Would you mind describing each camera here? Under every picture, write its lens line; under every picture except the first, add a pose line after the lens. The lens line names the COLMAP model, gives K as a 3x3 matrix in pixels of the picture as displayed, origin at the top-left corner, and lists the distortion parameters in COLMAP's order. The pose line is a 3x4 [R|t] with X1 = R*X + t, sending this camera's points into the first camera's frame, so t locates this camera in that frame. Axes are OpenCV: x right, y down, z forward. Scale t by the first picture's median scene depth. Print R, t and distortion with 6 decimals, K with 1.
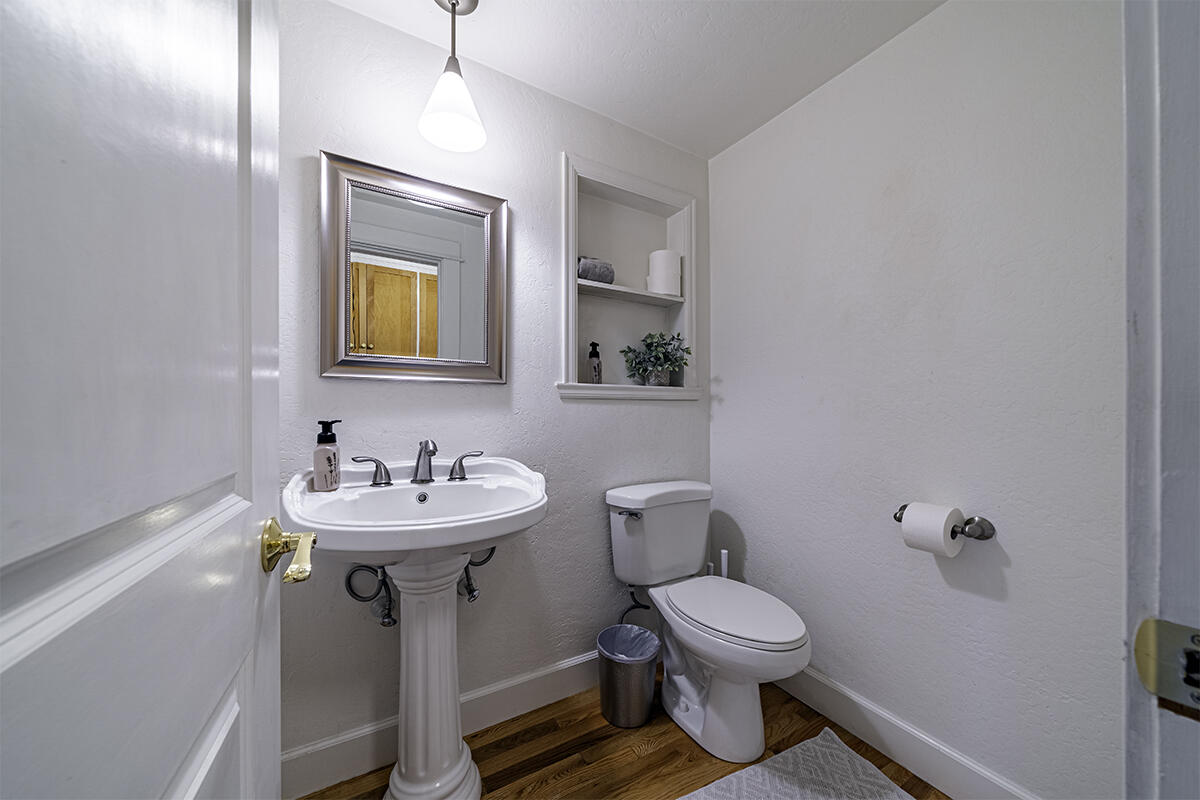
lens RADIAL K [[414.1, 0, 594.9], [0, 414.1, 405.6], [0, 0, 1]] dist [-0.001830, -0.000399]
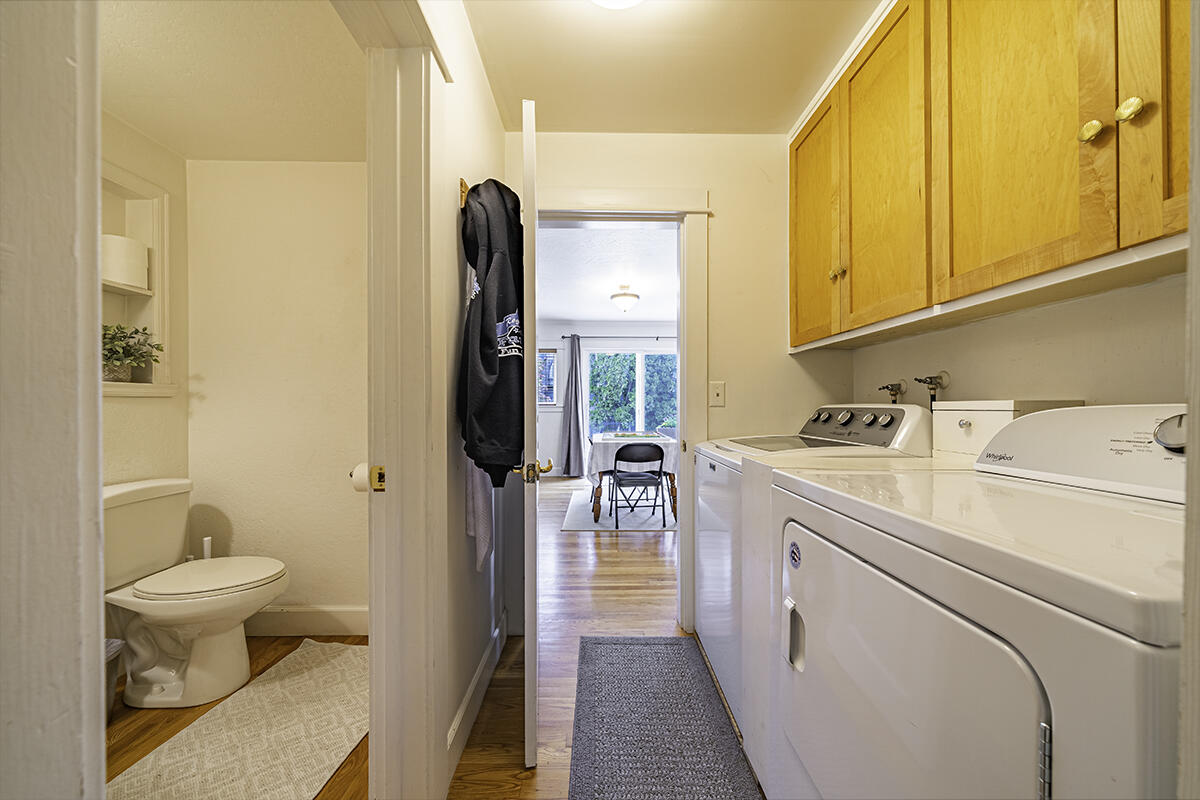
lens RADIAL K [[414.1, 0, 592.1], [0, 414.1, 405.0], [0, 0, 1]] dist [-0.001830, -0.000399]
pose [[0.494730, -0.003185, 0.869041, -0.123043], [-0.001507, 0.999989, 0.004523, -0.000457], [-0.869046, -0.003547, 0.494719, -0.394268]]
